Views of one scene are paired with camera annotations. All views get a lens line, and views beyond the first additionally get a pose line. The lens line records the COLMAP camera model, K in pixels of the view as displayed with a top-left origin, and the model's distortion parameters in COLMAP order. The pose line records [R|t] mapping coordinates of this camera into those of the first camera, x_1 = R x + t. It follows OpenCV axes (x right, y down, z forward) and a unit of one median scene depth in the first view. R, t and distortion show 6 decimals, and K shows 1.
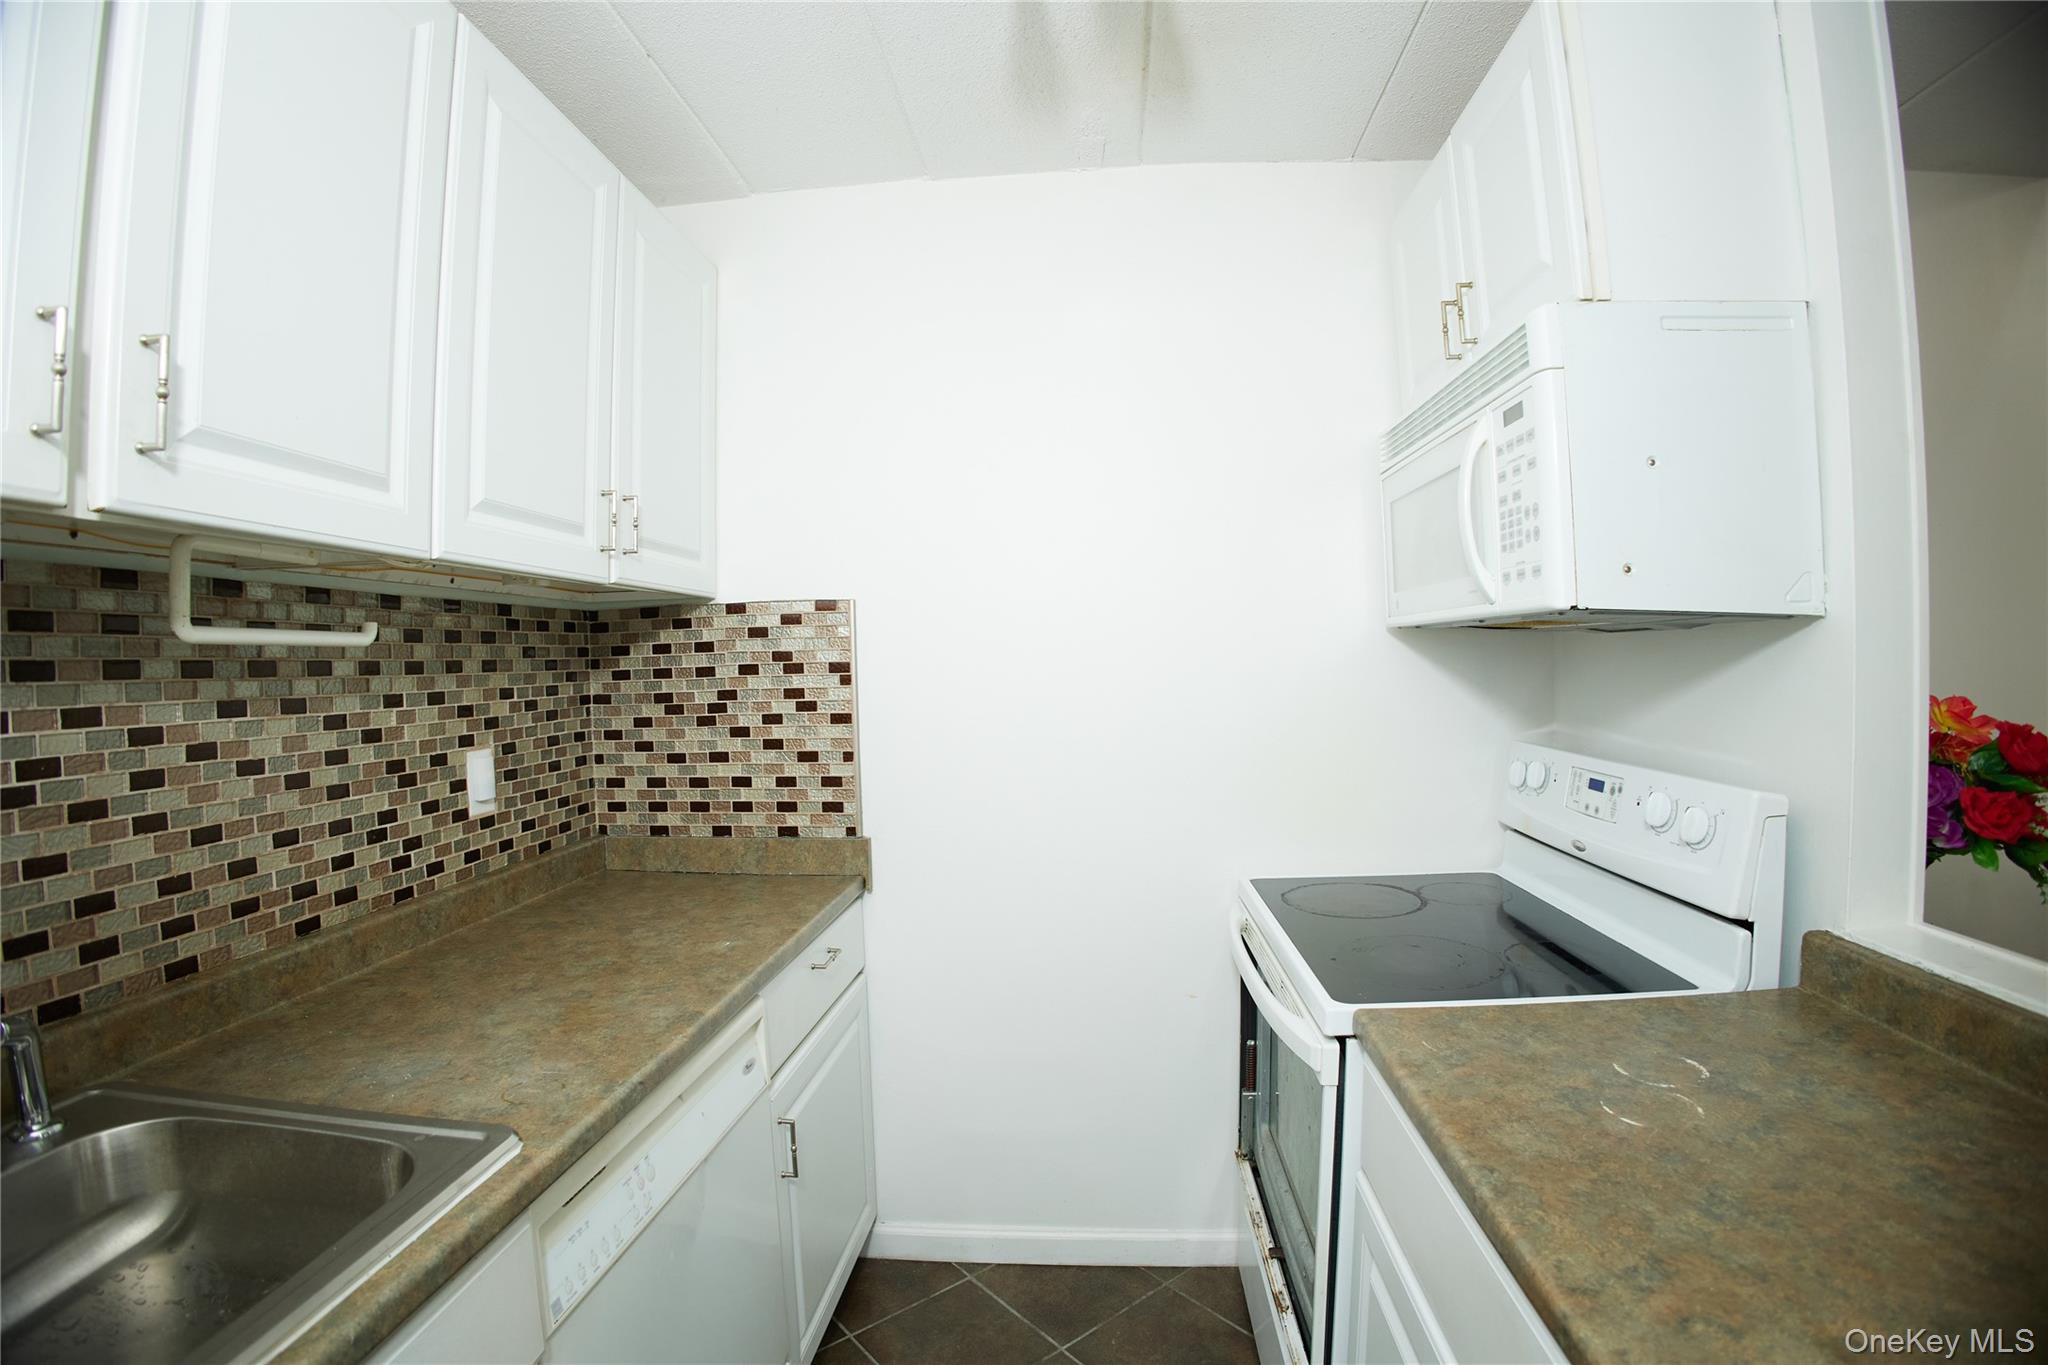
lens RADIAL K [[933.5, 0, 1024.0], [0, 933.5, 682.5], [0, 0, 1]] dist [-0.149006, 0.034952]
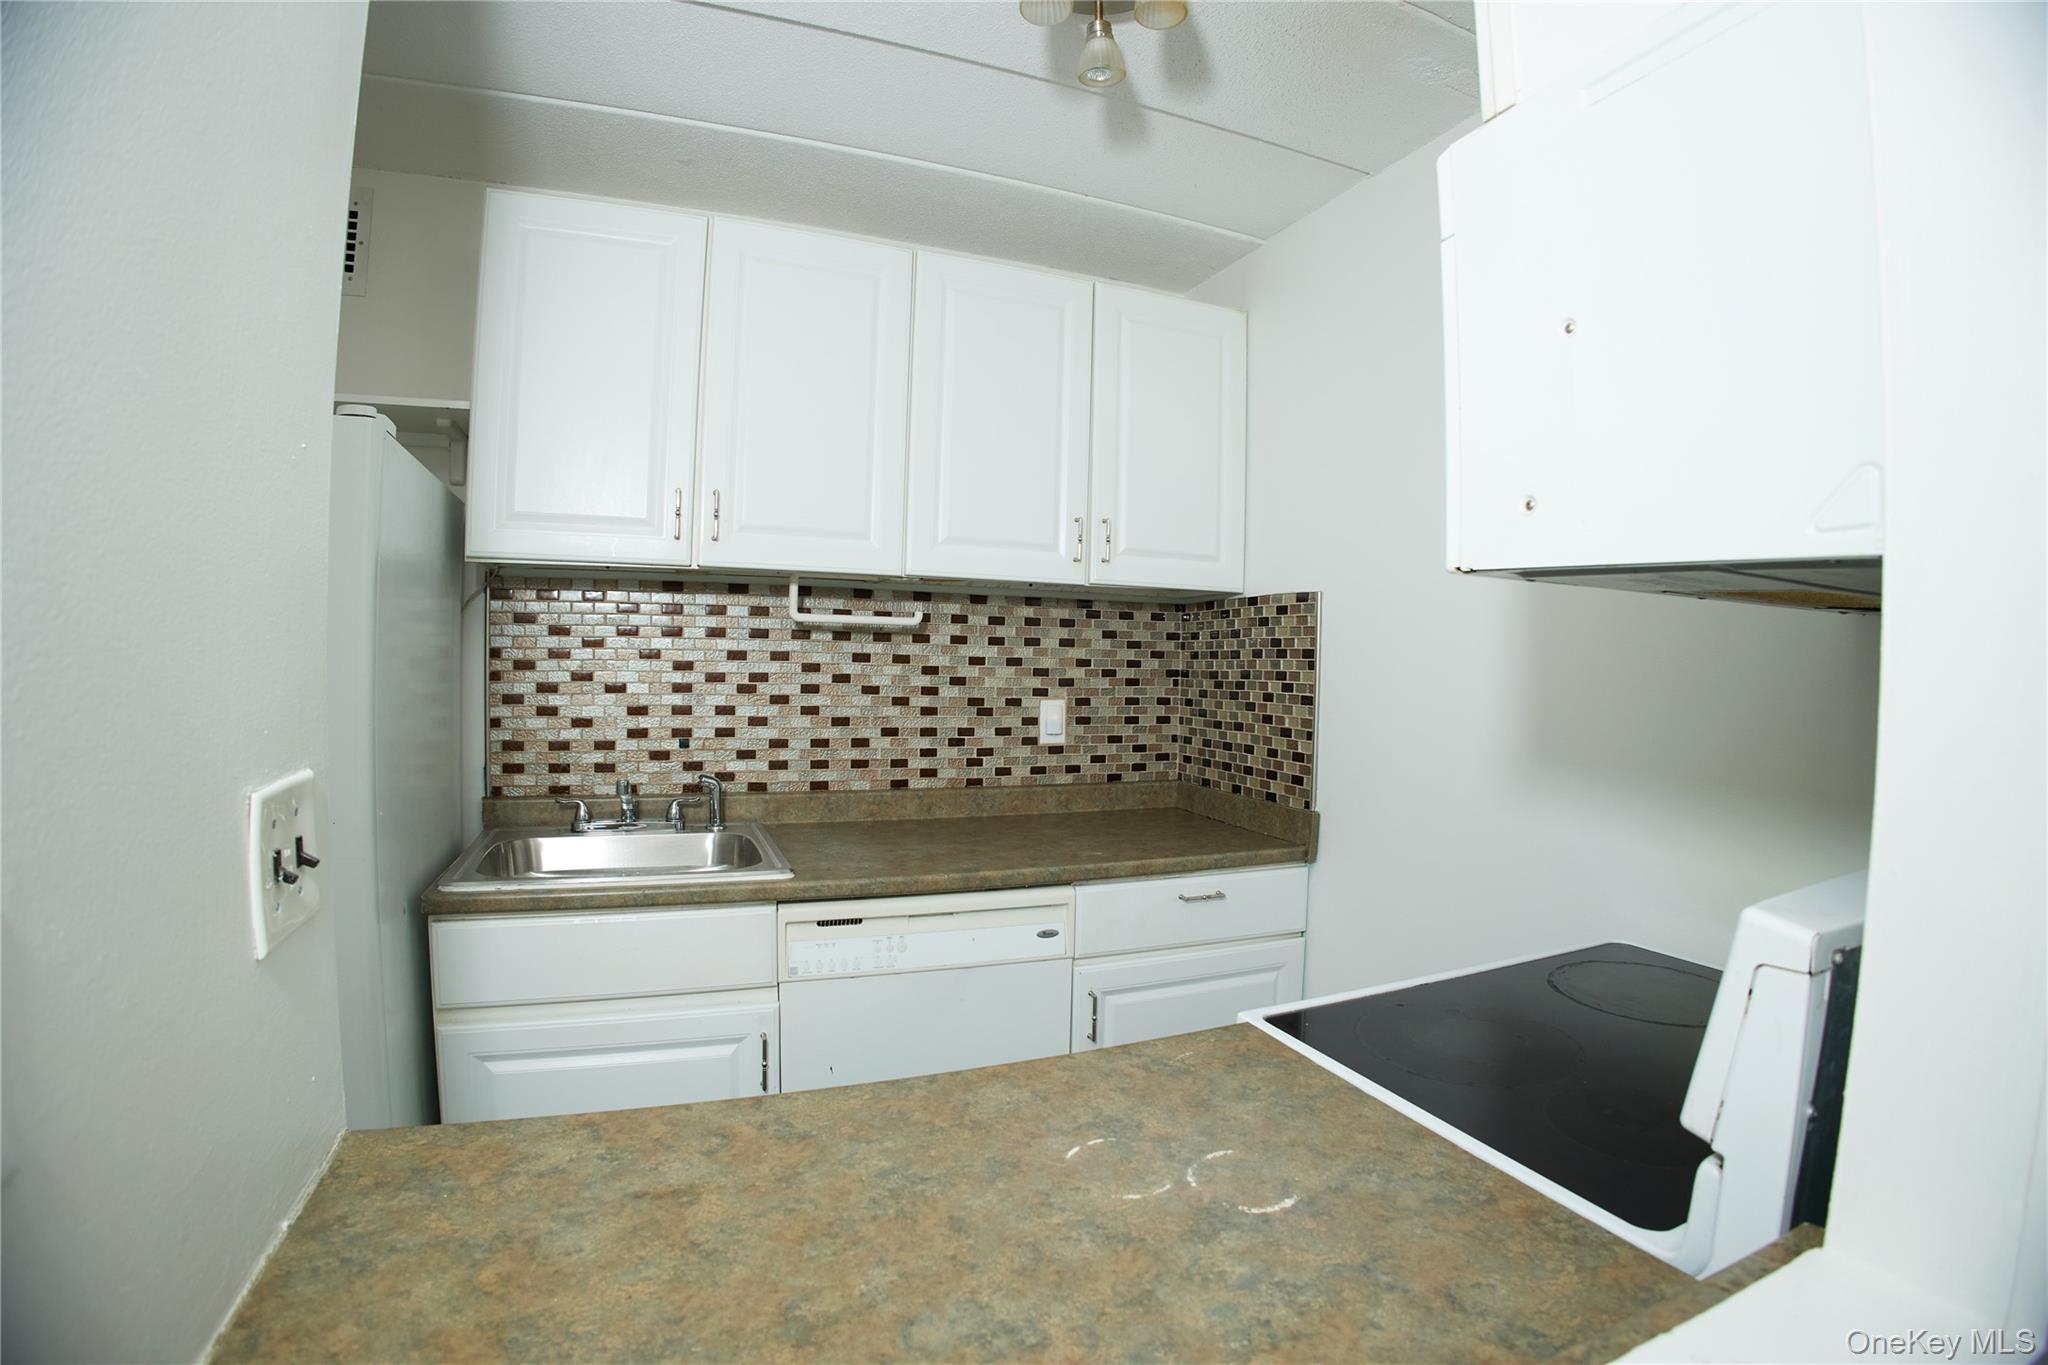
lens RADIAL K [[933.5, 0, 1024.0], [0, 933.5, 682.5], [0, 0, 1]] dist [-0.149006, 0.034952]
pose [[0.457725, 0.053656, -0.887473, 0.745016], [-0.052776, 0.998057, 0.033122, -0.000863], [0.887526, 0.031677, 0.459668, 0.249599]]
